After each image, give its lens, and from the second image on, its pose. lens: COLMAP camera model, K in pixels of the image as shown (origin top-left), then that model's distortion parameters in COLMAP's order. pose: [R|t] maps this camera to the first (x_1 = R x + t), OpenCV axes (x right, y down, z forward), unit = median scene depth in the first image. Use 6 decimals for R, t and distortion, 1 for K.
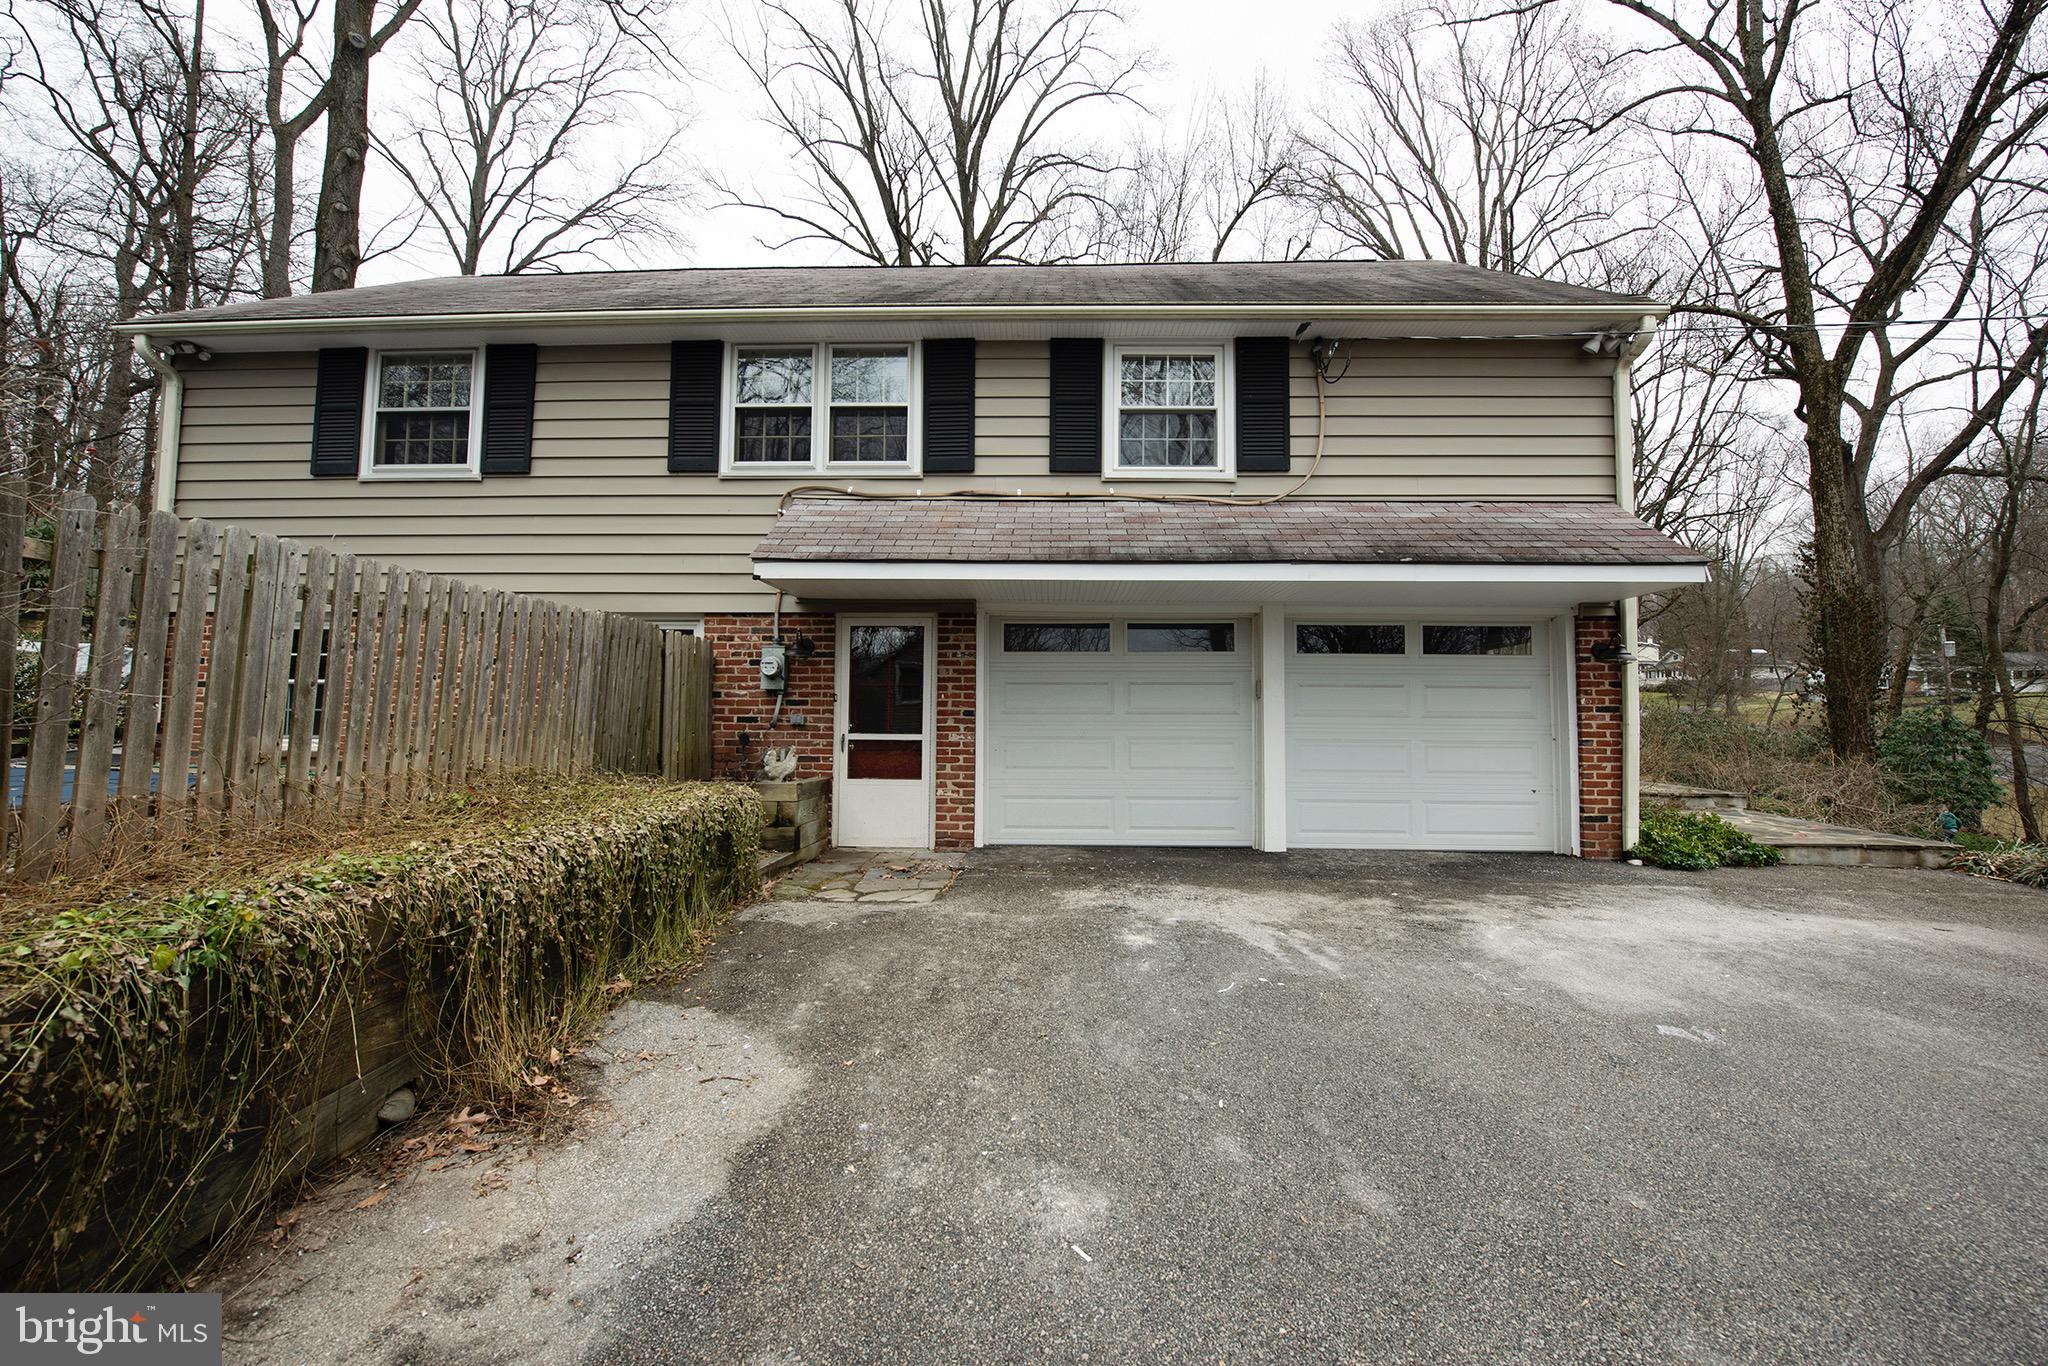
lens RADIAL K [[818.4, 0, 1023.0], [0, 818.4, 687.0], [0, 0, 1]] dist [-0.001412, -0.000034]
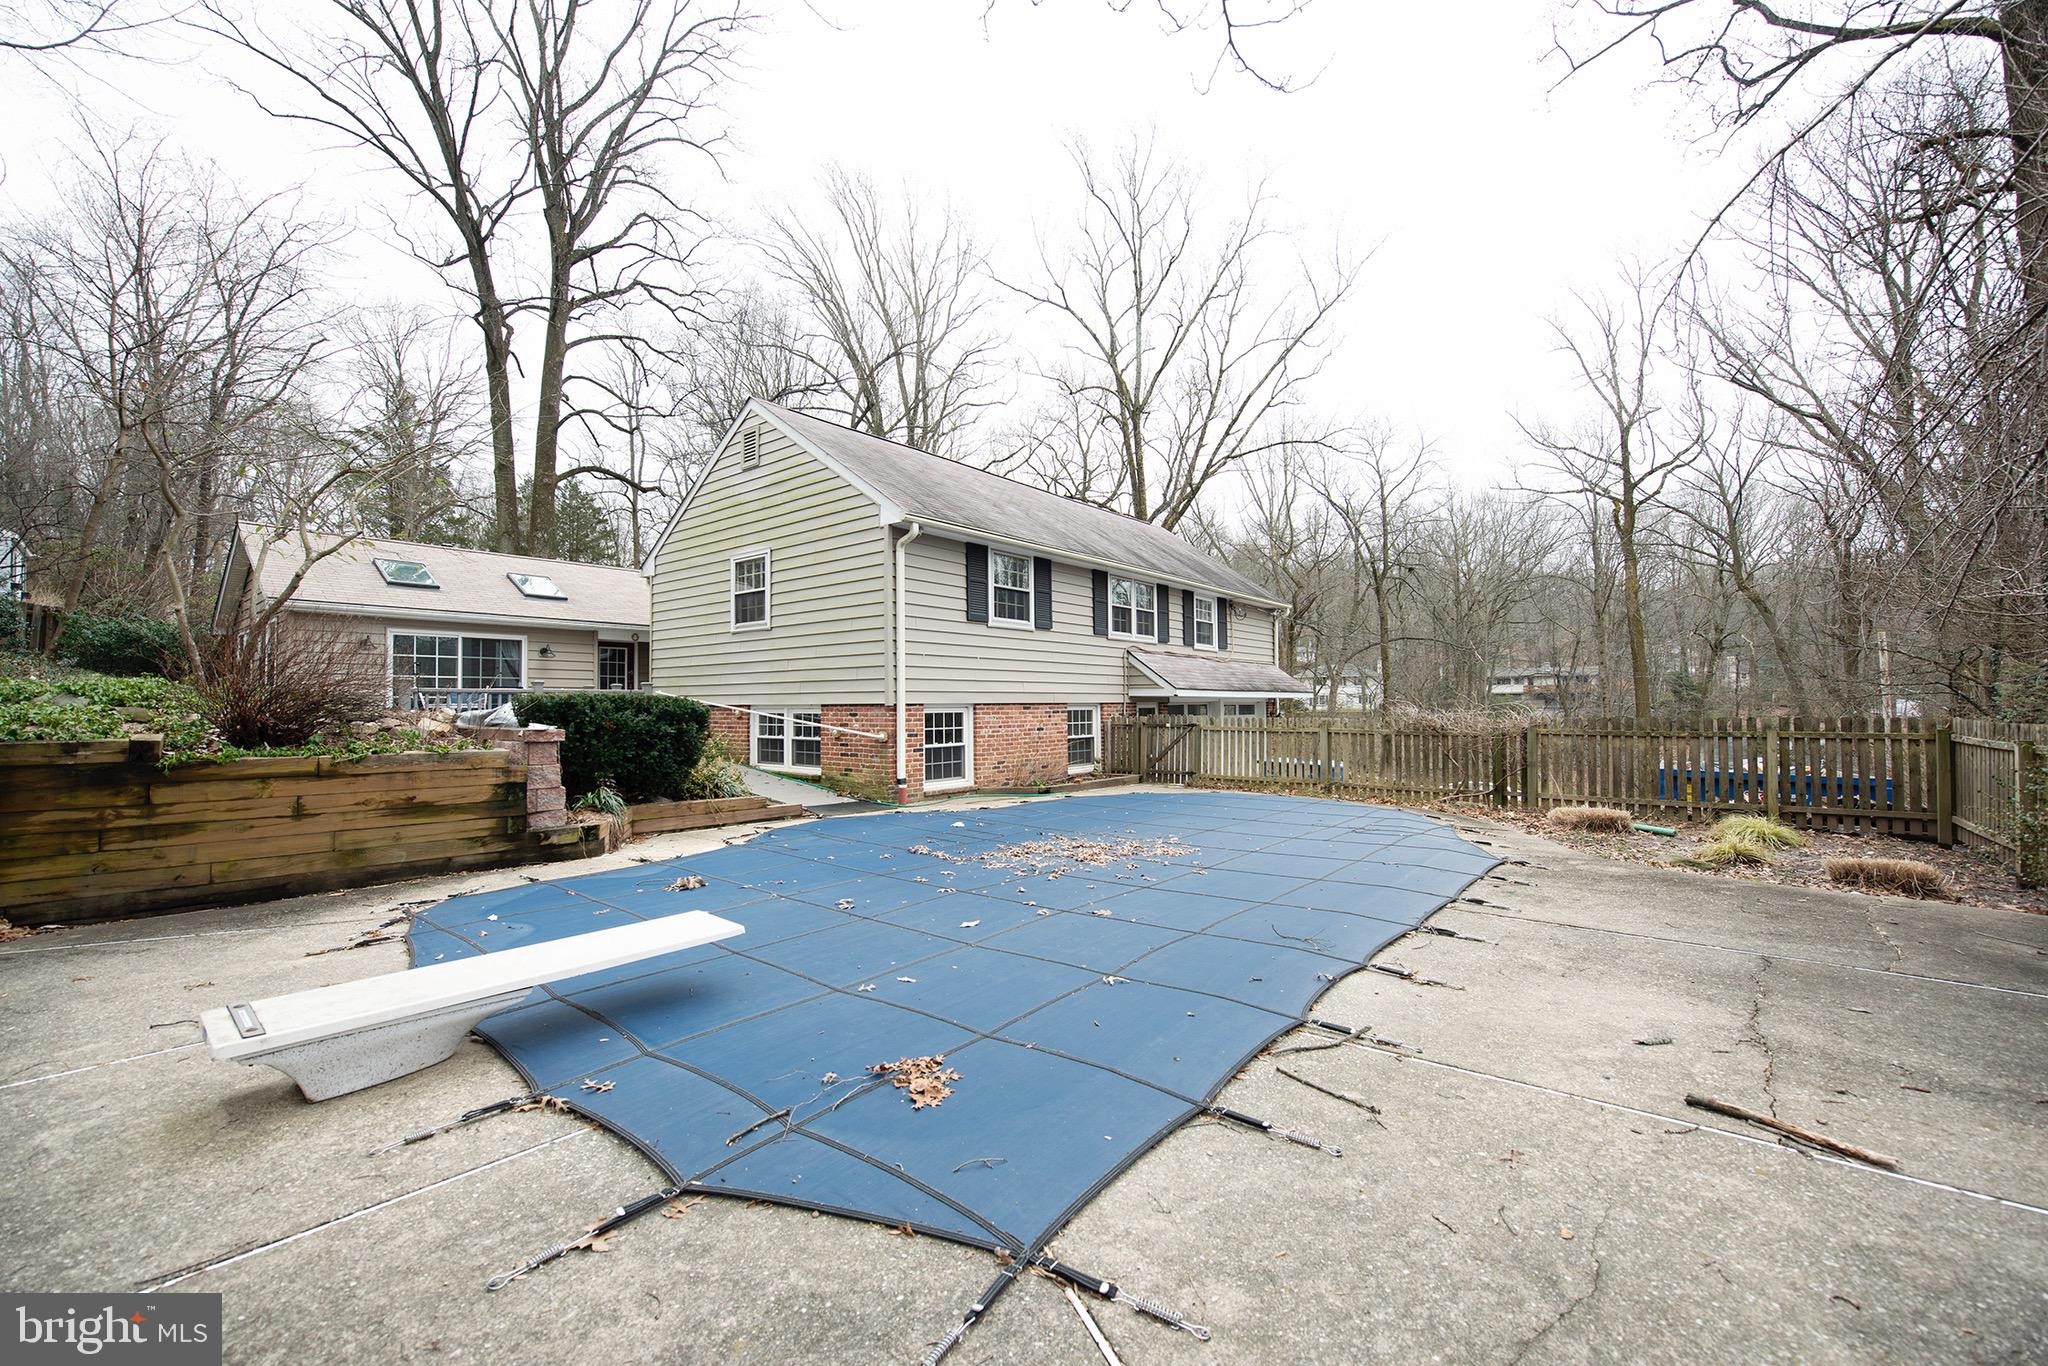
lens RADIAL K [[818.4, 0, 1023.9], [0, 818.4, 690.3], [0, 0, 1]] dist [-0.001412, -0.000034]
pose [[0.595189, 0.000444, 0.803585, -2.134006], [-0.062999, 0.996948, 0.046110, -0.204108], [-0.801112, -0.078070, 0.593401, -0.067938]]
